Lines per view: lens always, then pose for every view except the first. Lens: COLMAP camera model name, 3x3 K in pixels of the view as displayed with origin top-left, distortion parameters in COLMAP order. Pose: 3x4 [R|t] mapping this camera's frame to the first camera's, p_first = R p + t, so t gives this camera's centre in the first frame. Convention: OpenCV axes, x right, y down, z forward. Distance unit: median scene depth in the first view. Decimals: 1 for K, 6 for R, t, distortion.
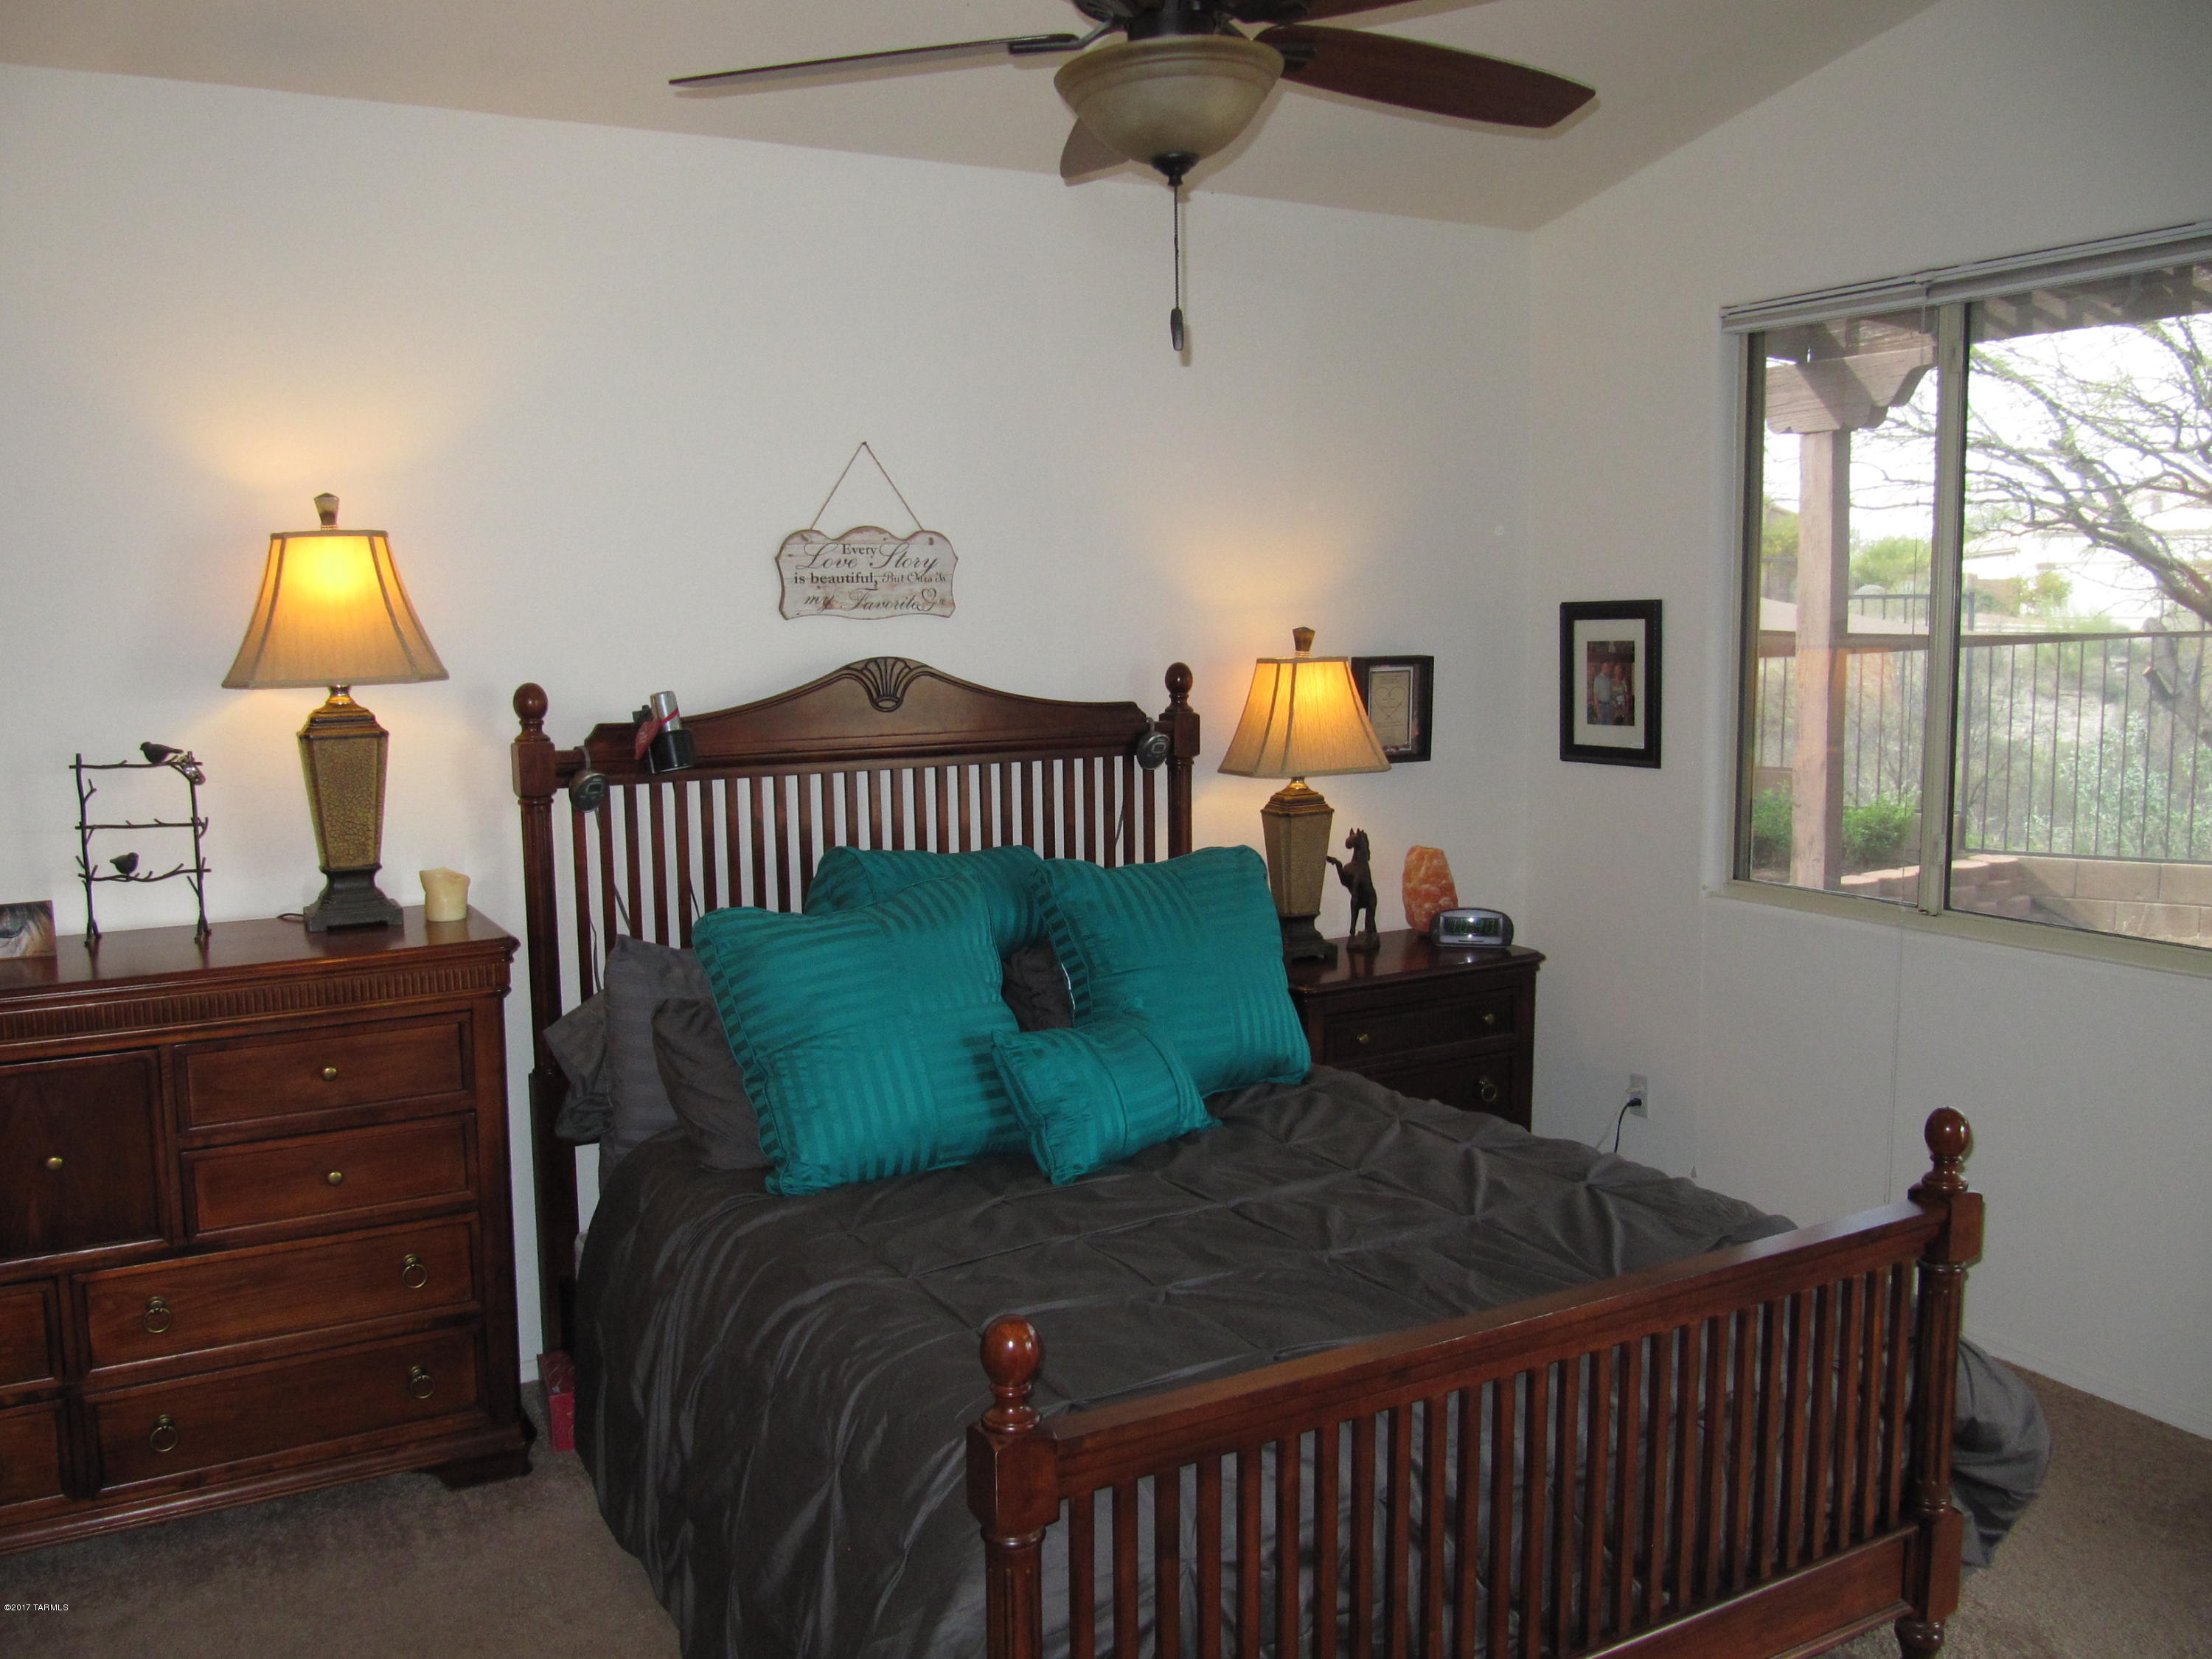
lens RADIAL K [[1882.5, 0, 1106.0], [0, 1882.5, 829.5], [0, 0, 1]] dist [-0.051007, 0.035155]
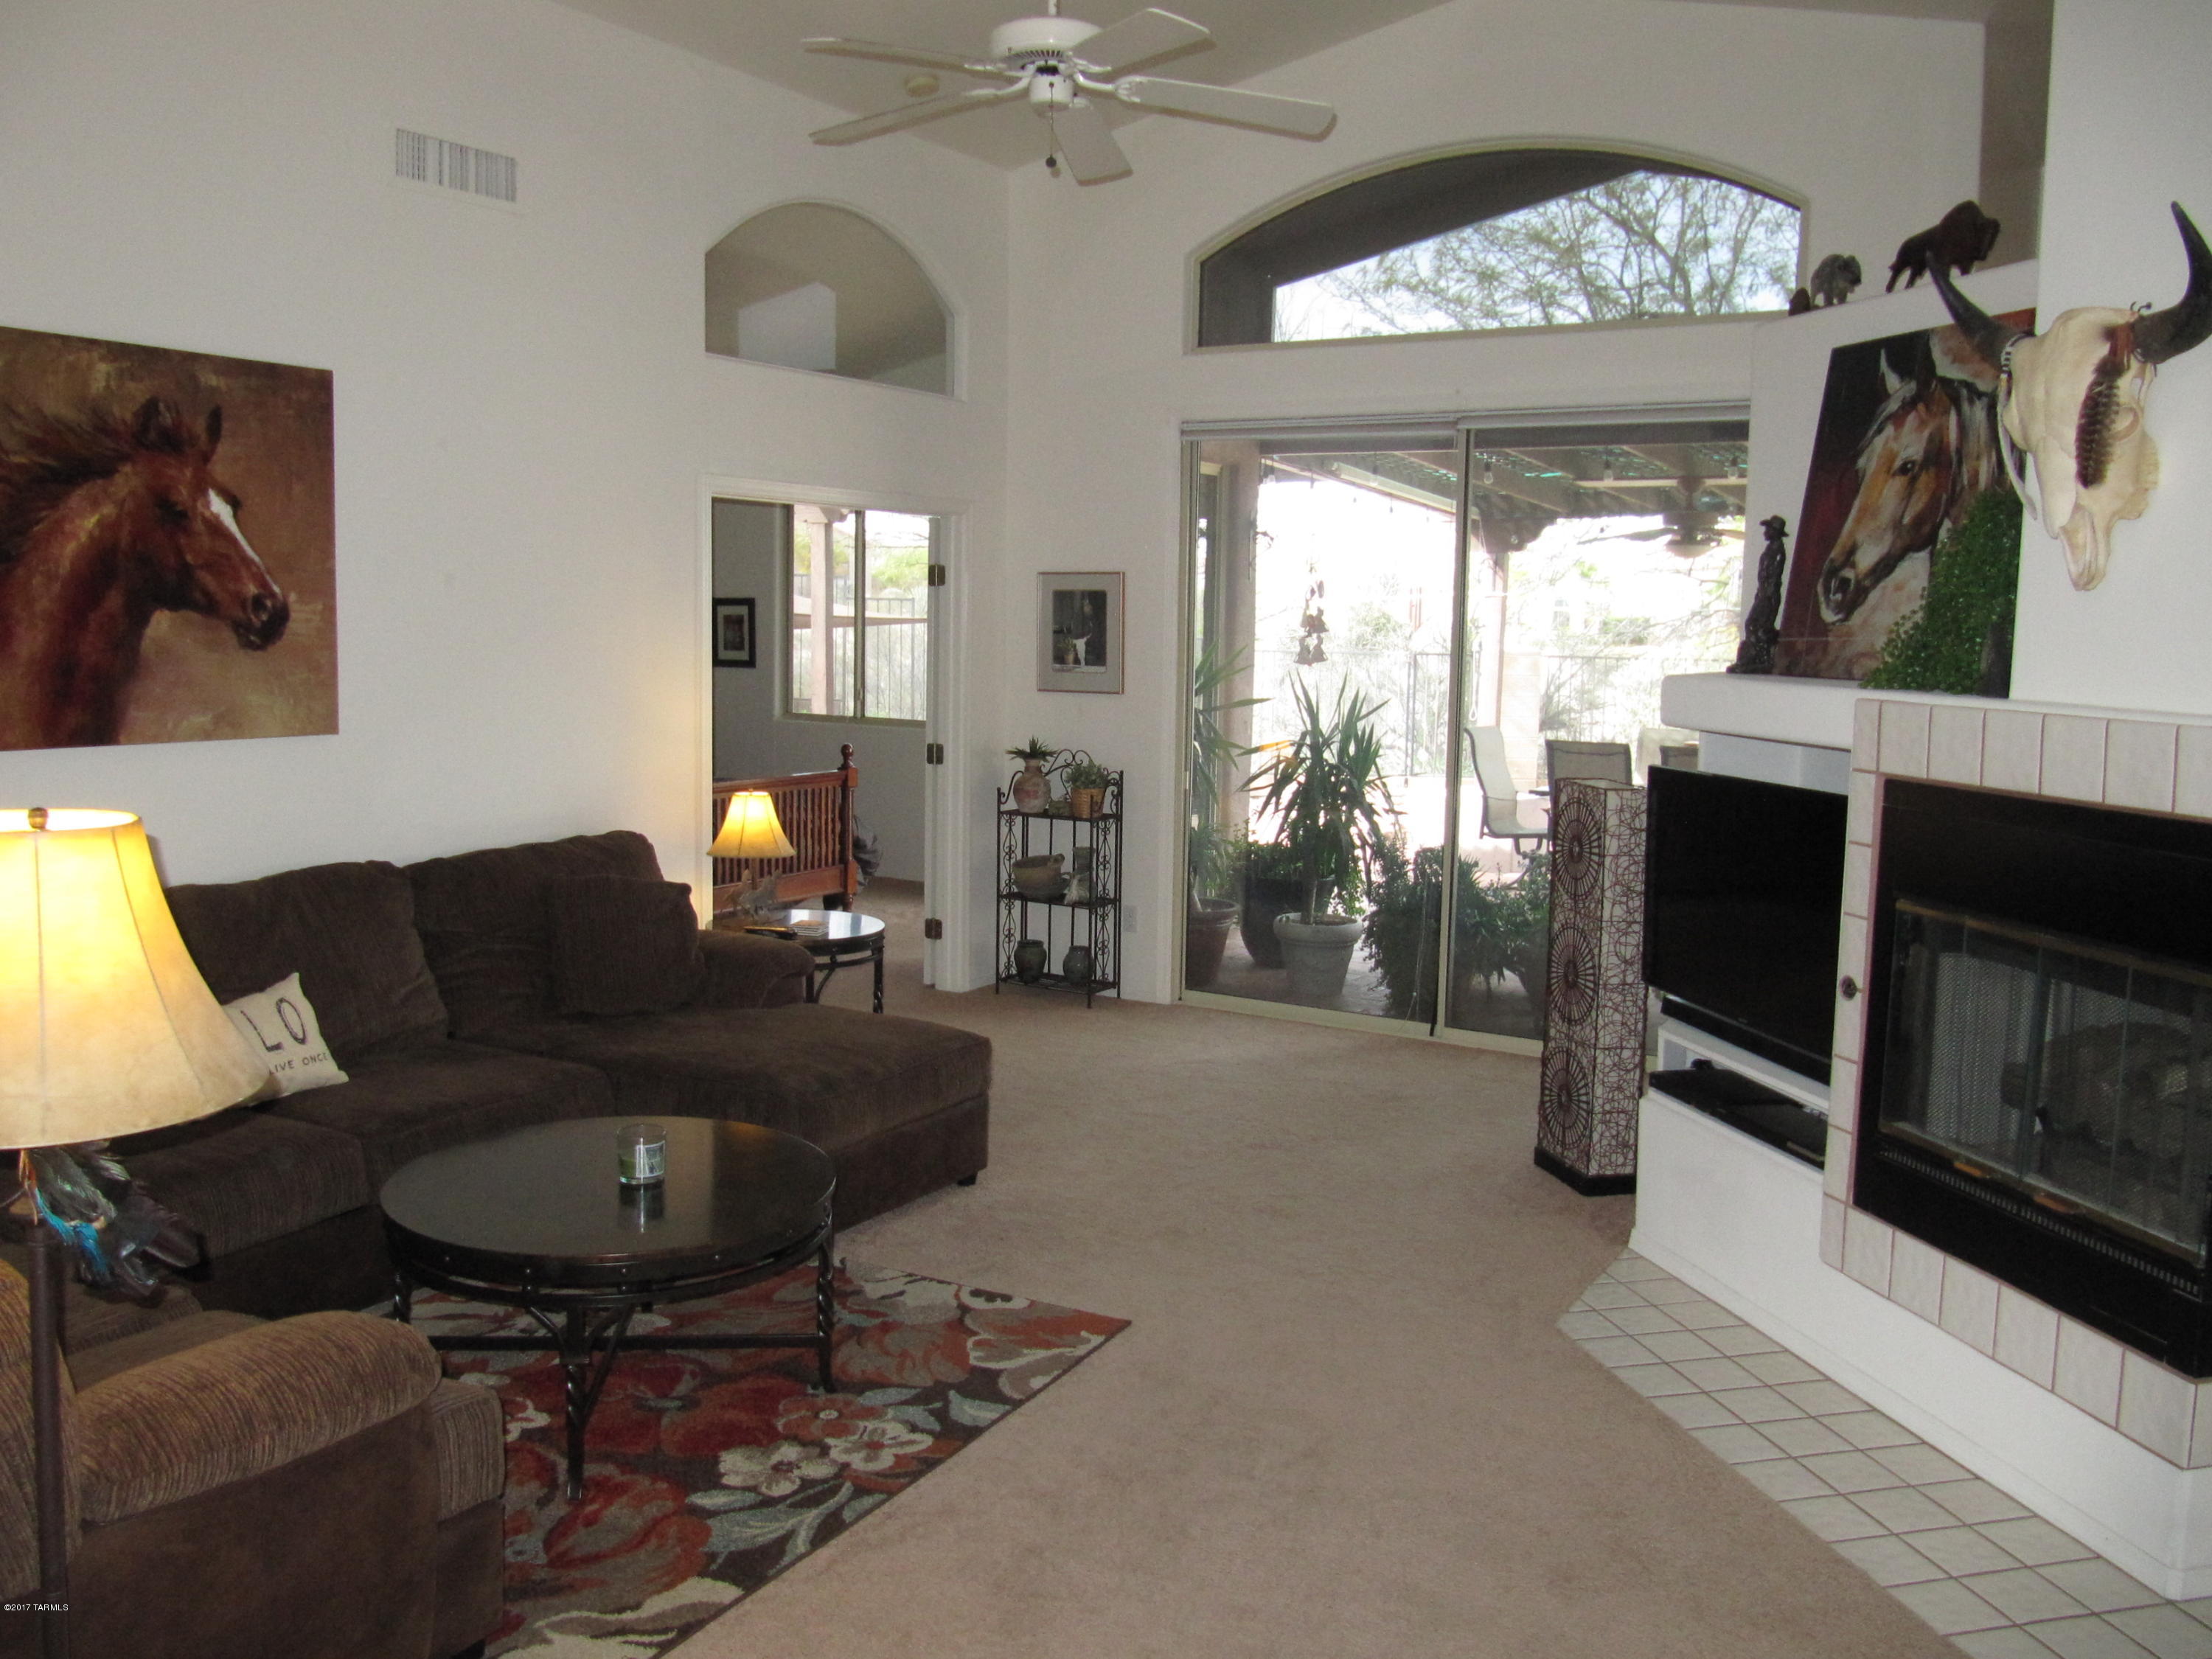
lens RADIAL K [[1882.5, 0, 1106.0], [0, 1882.5, 829.5], [0, 0, 1]] dist [-0.051007, 0.035155]
pose [[0.876276, -0.034814, 0.480550, -0.461601], [0.018501, 0.999082, 0.038643, 0.085484], [-0.481454, -0.024971, 0.876115, -1.290894]]
